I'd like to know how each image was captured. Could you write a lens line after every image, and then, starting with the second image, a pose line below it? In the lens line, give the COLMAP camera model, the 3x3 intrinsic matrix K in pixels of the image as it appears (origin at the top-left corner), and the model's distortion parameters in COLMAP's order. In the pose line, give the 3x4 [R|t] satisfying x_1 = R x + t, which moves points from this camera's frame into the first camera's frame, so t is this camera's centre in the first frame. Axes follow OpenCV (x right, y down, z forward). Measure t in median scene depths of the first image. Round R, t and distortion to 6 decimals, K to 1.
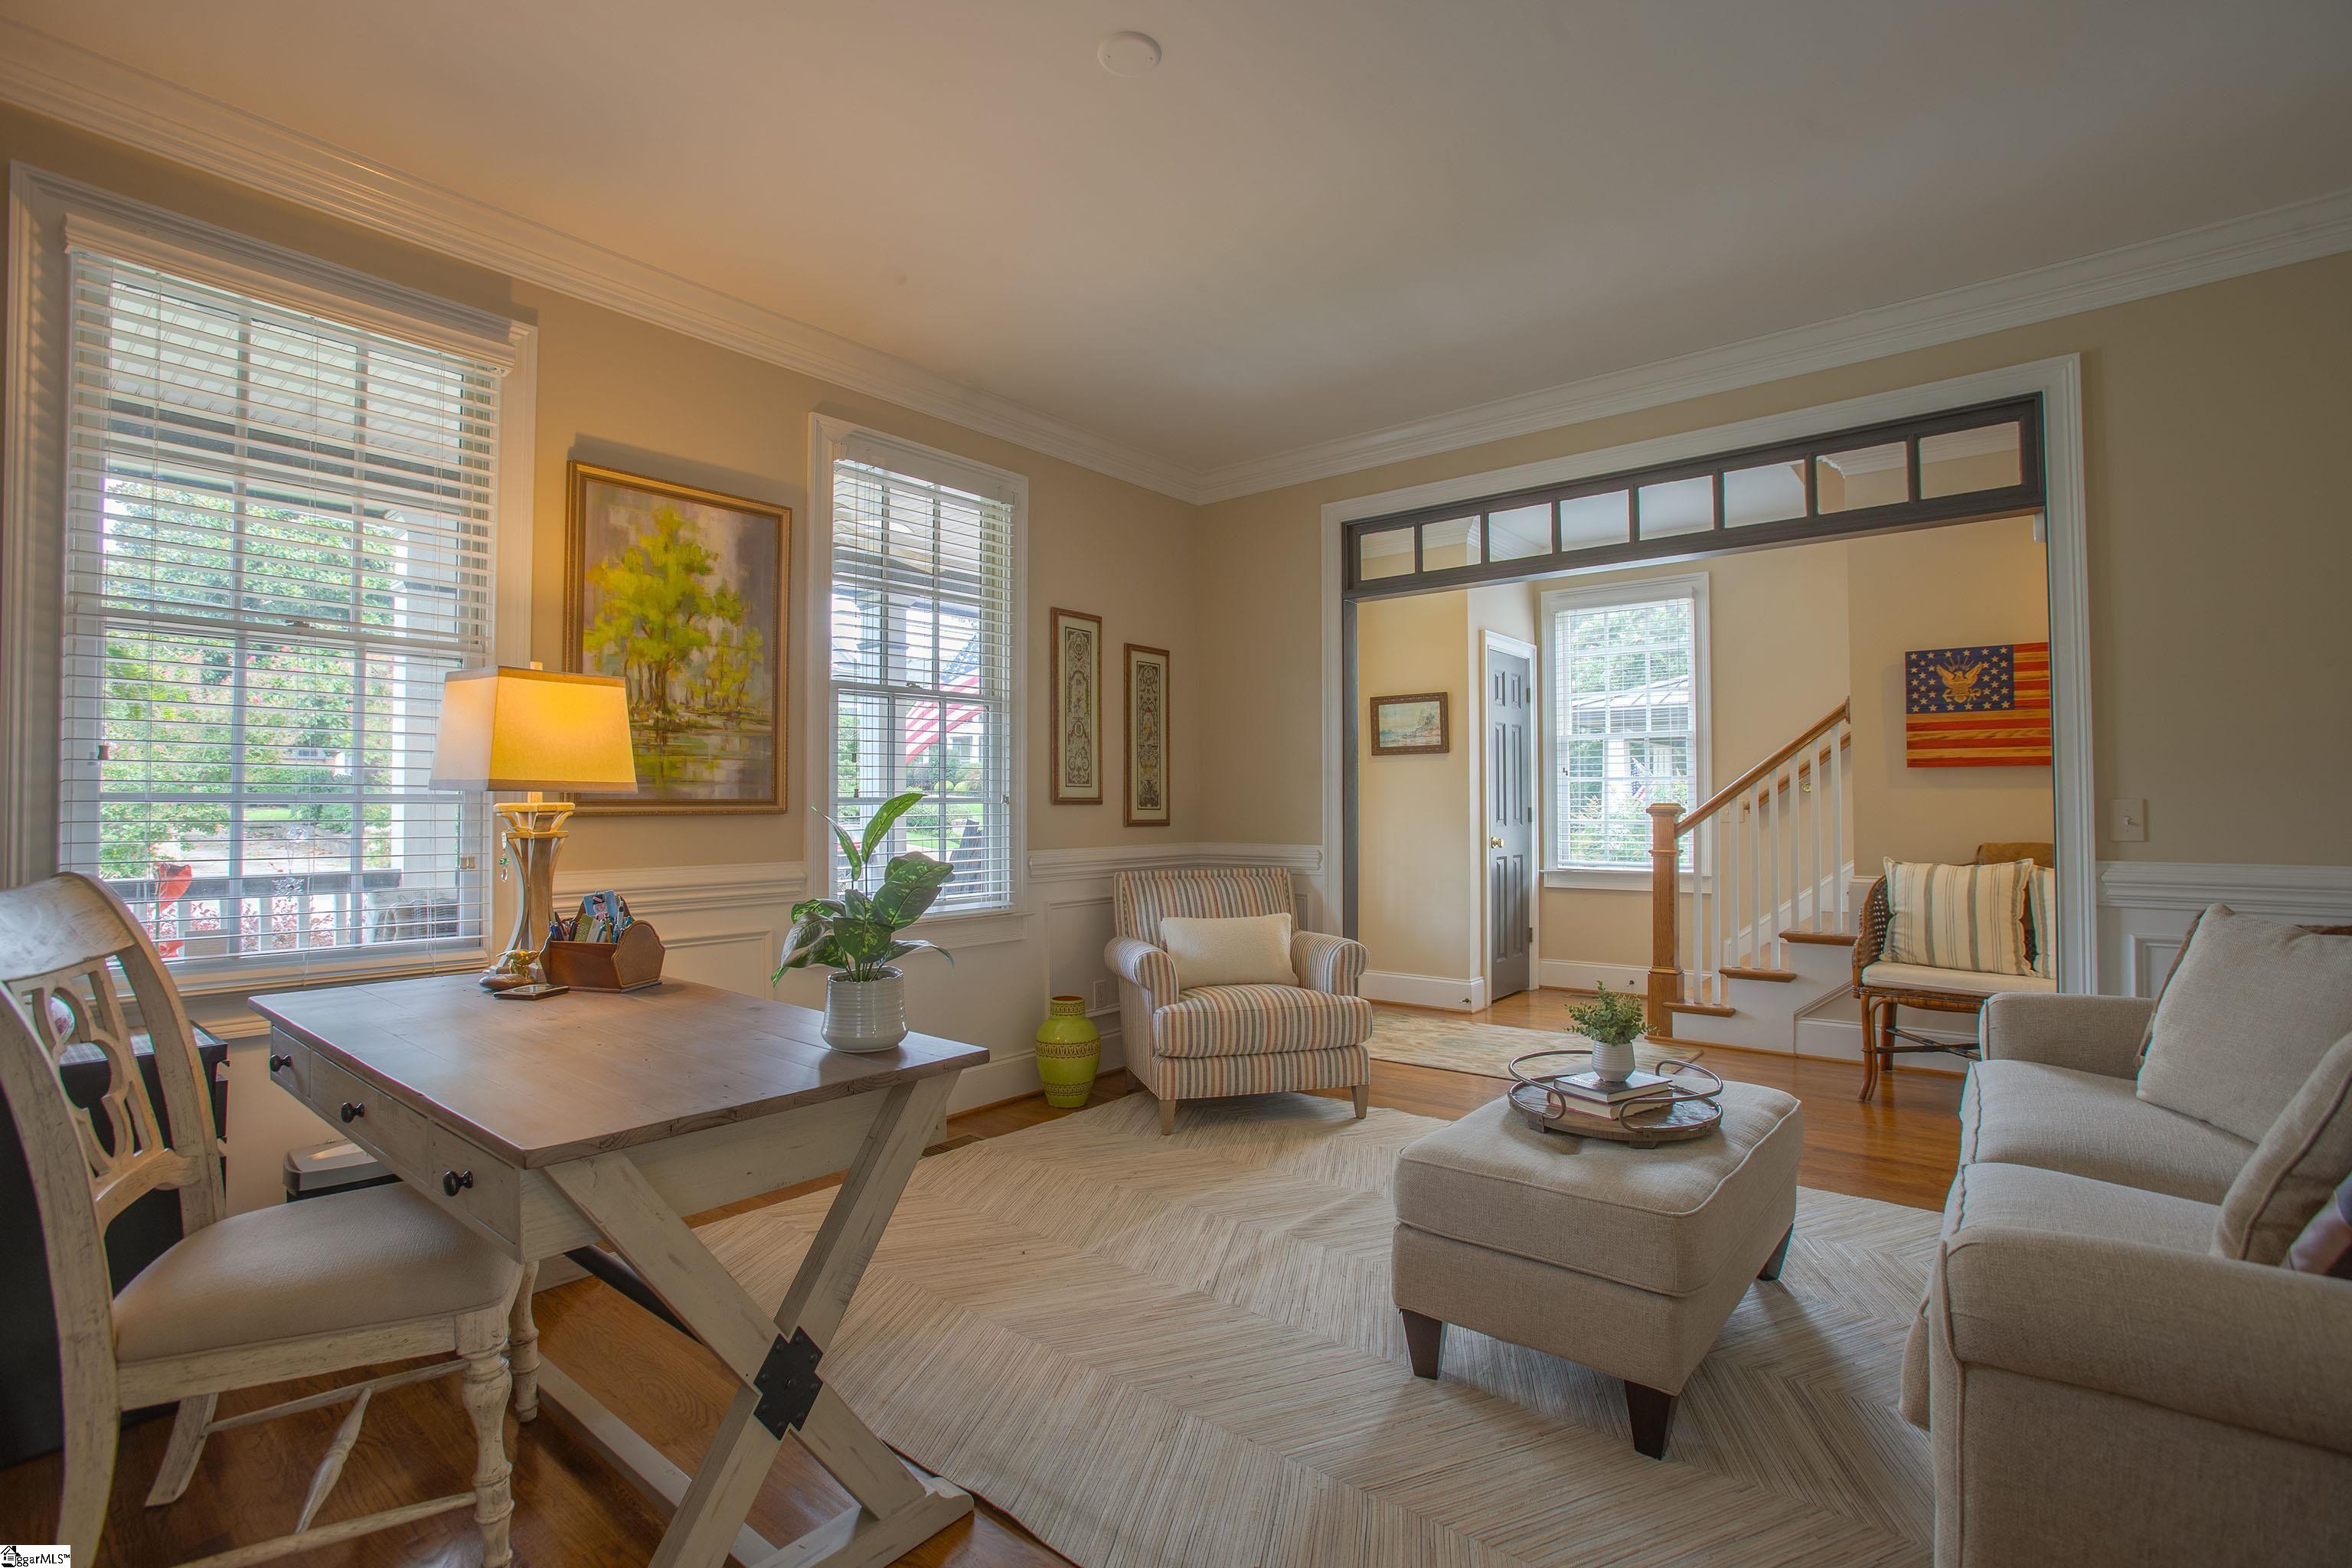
lens RADIAL K [[1071.2, 0, 1167.1], [0, 1071.2, 783.7], [0, 0, 1]] dist [-0.056613, 0.002529]
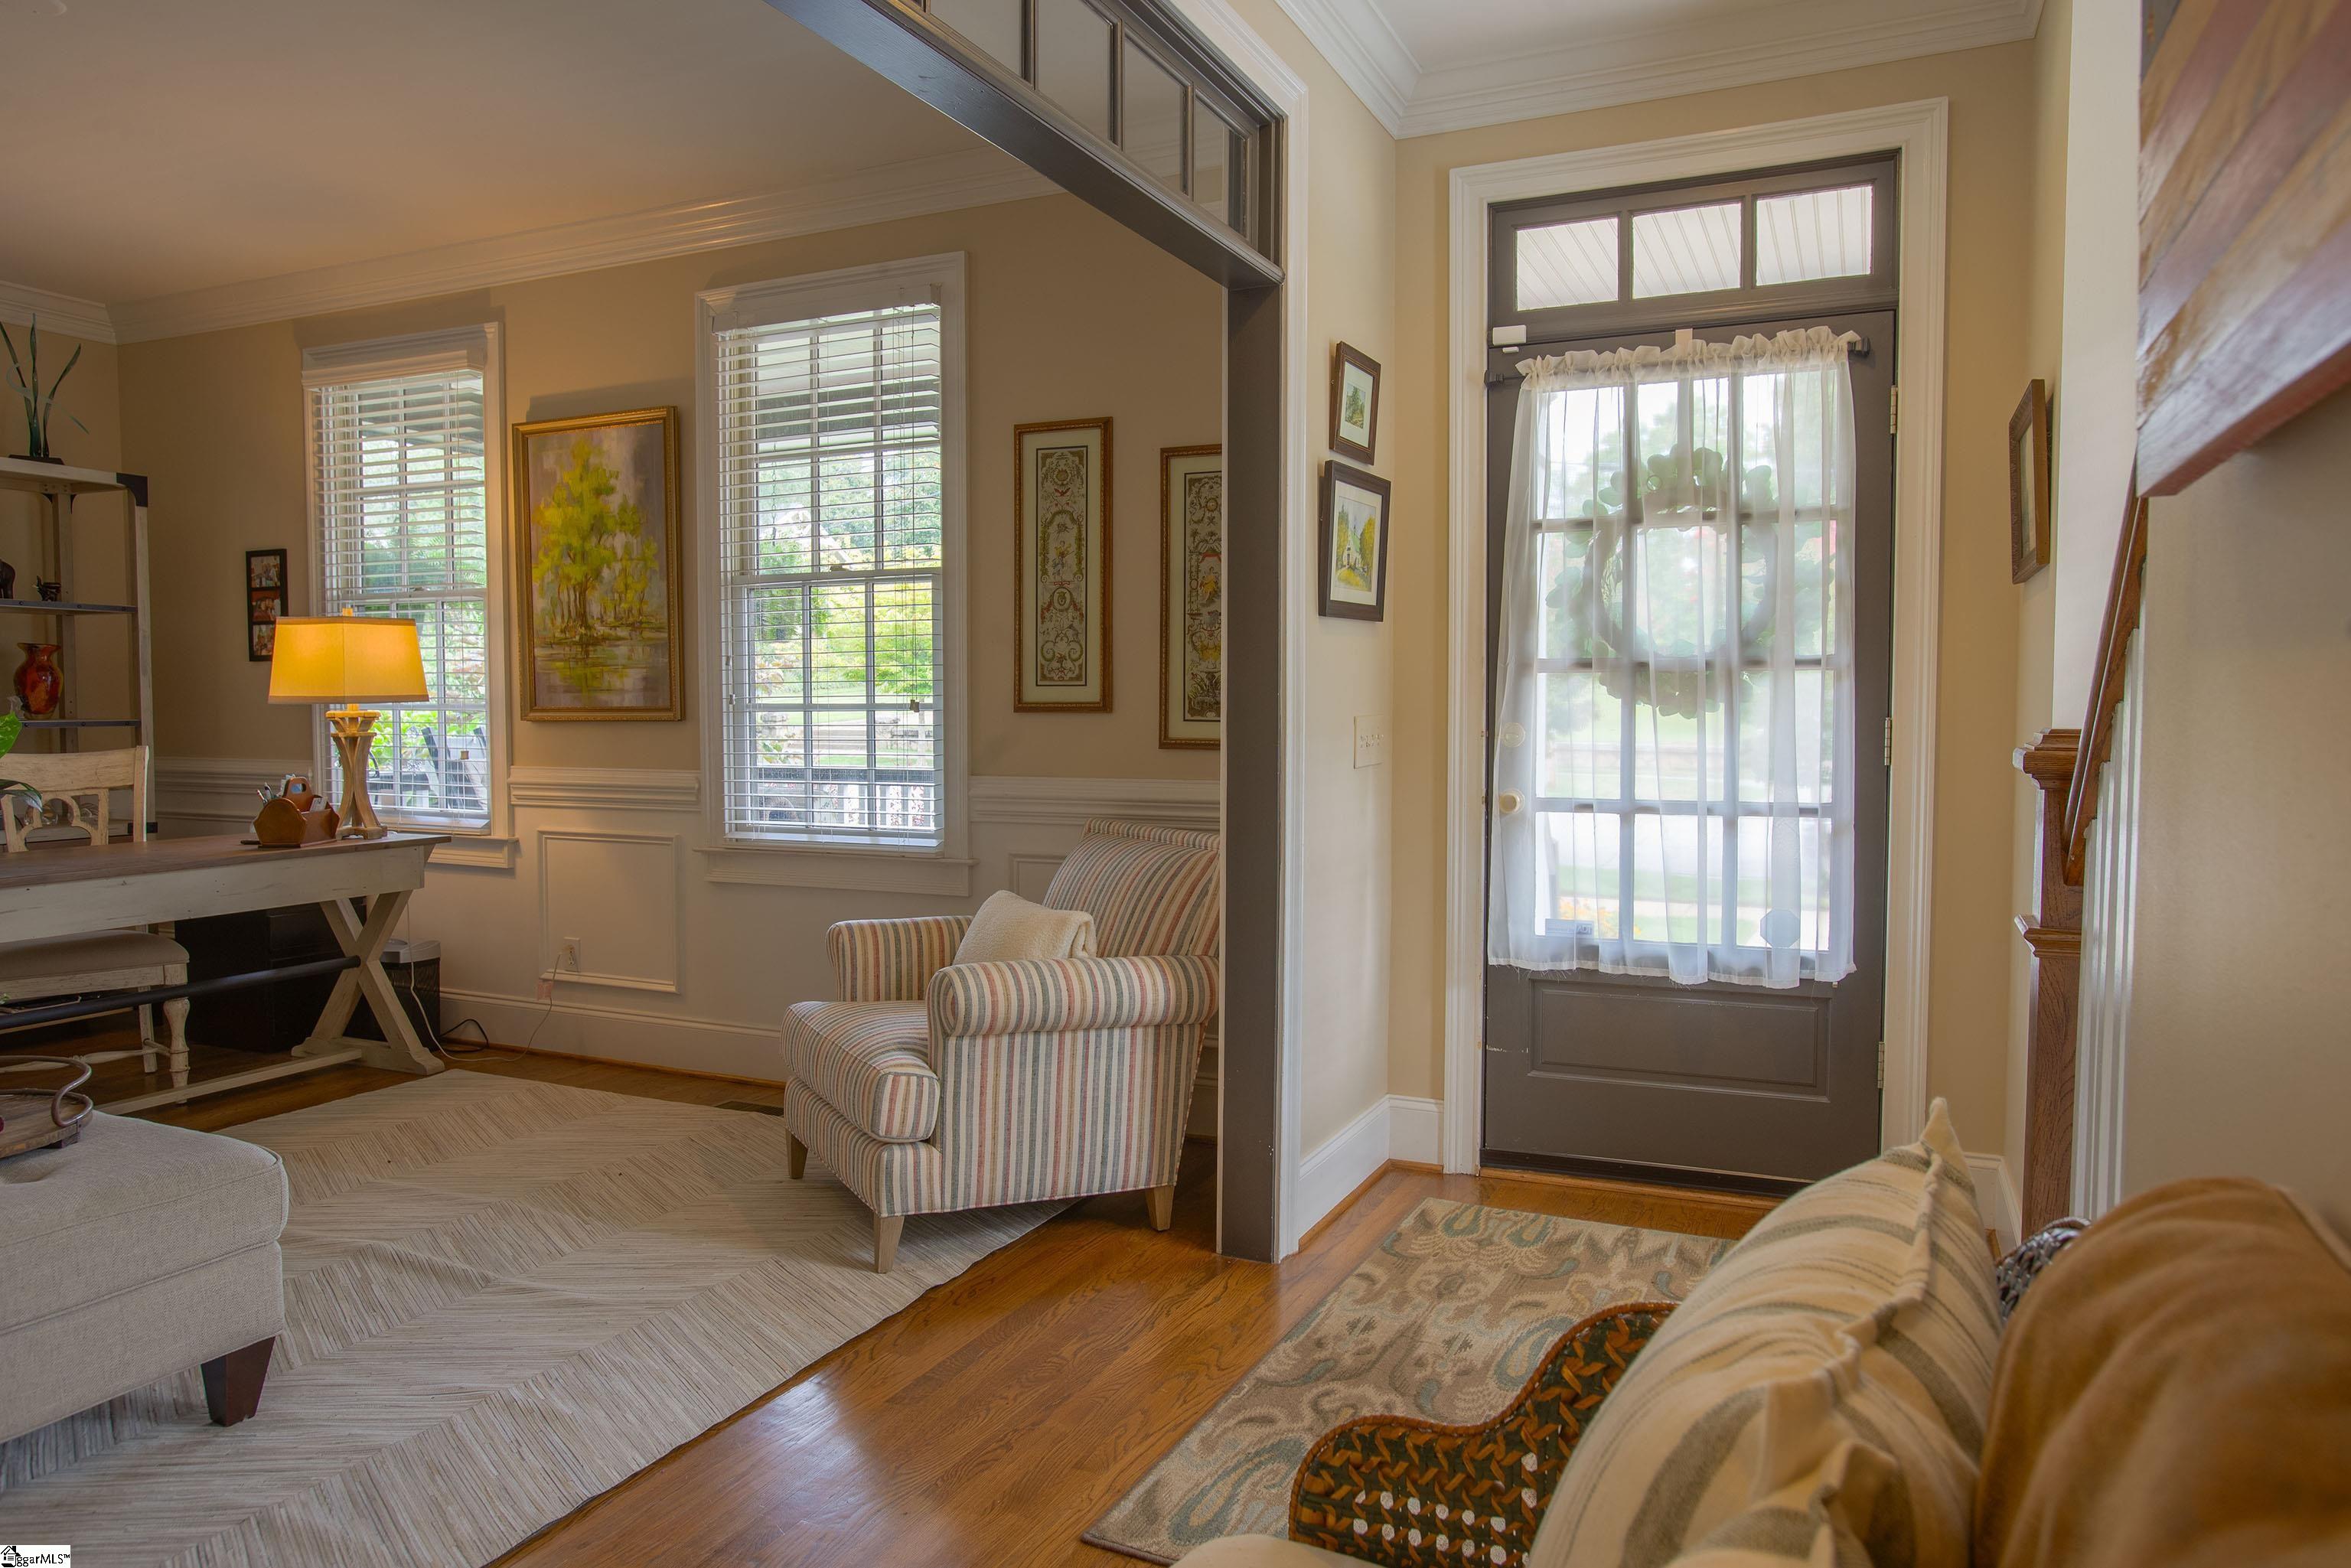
lens RADIAL K [[1527.3, 0, 1174.3], [0, 1527.3, 779.8], [0, 0, 1]] dist [-0.013511, -0.001802]
pose [[0.259927, 0.036447, -0.964940, 1.184763], [0.012902, 0.999067, 0.041211, 0.032025], [0.965542, -0.023161, 0.259214, 1.134979]]
